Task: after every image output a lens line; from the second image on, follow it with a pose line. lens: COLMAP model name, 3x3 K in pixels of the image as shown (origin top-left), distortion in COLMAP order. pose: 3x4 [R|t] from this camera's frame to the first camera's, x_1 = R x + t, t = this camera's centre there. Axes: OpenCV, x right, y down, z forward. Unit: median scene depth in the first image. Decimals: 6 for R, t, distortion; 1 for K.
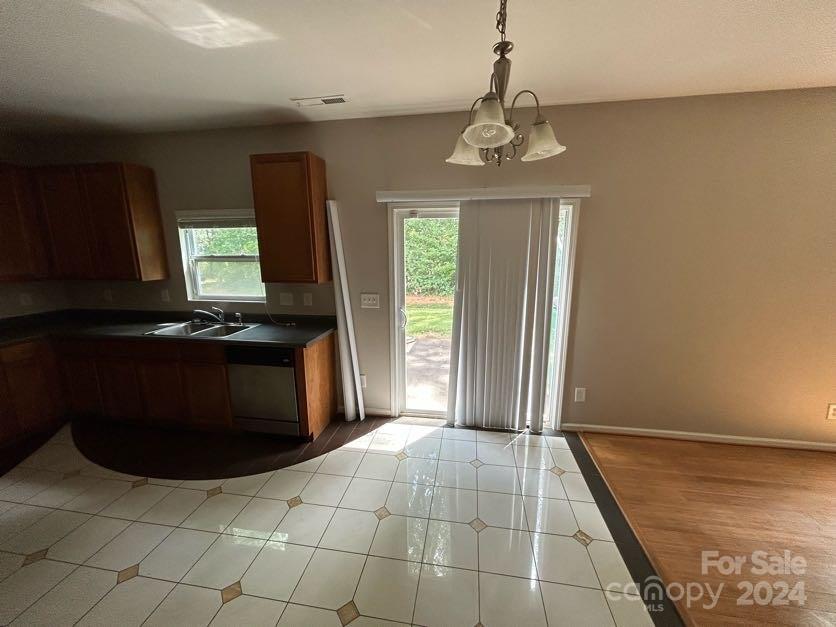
lens RADIAL K [[336.7, 0, 416.2], [0, 336.7, 311.0], [0, 0, 1]] dist [0.007061, -0.000038]
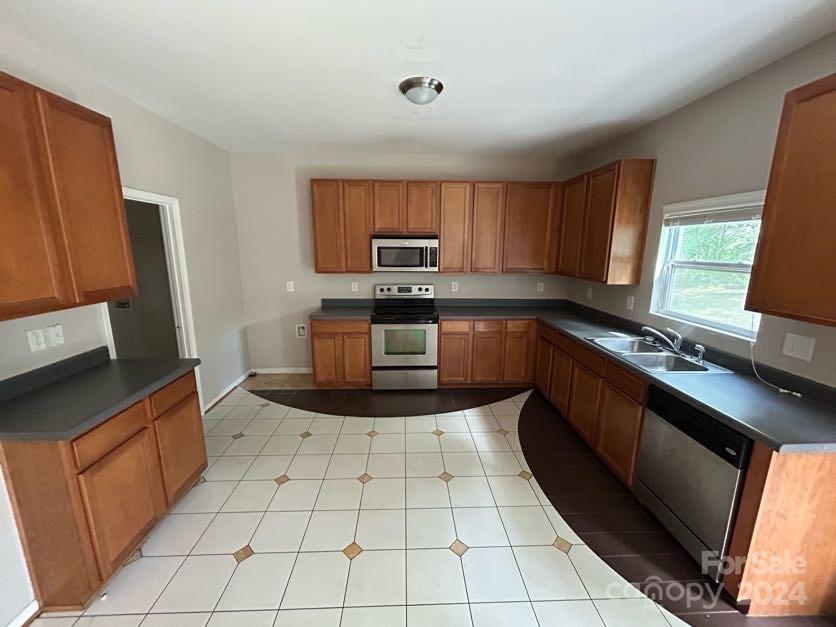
lens RADIAL K [[336.7, 0, 416.1], [0, 336.7, 311.9], [0, 0, 1]] dist [0.007061, -0.000038]
pose [[0.199832, 0.200712, -0.959052, 0.011561], [-0.188667, 0.968360, 0.163349, -0.065915], [0.961495, 0.148299, 0.231377, 0.271223]]
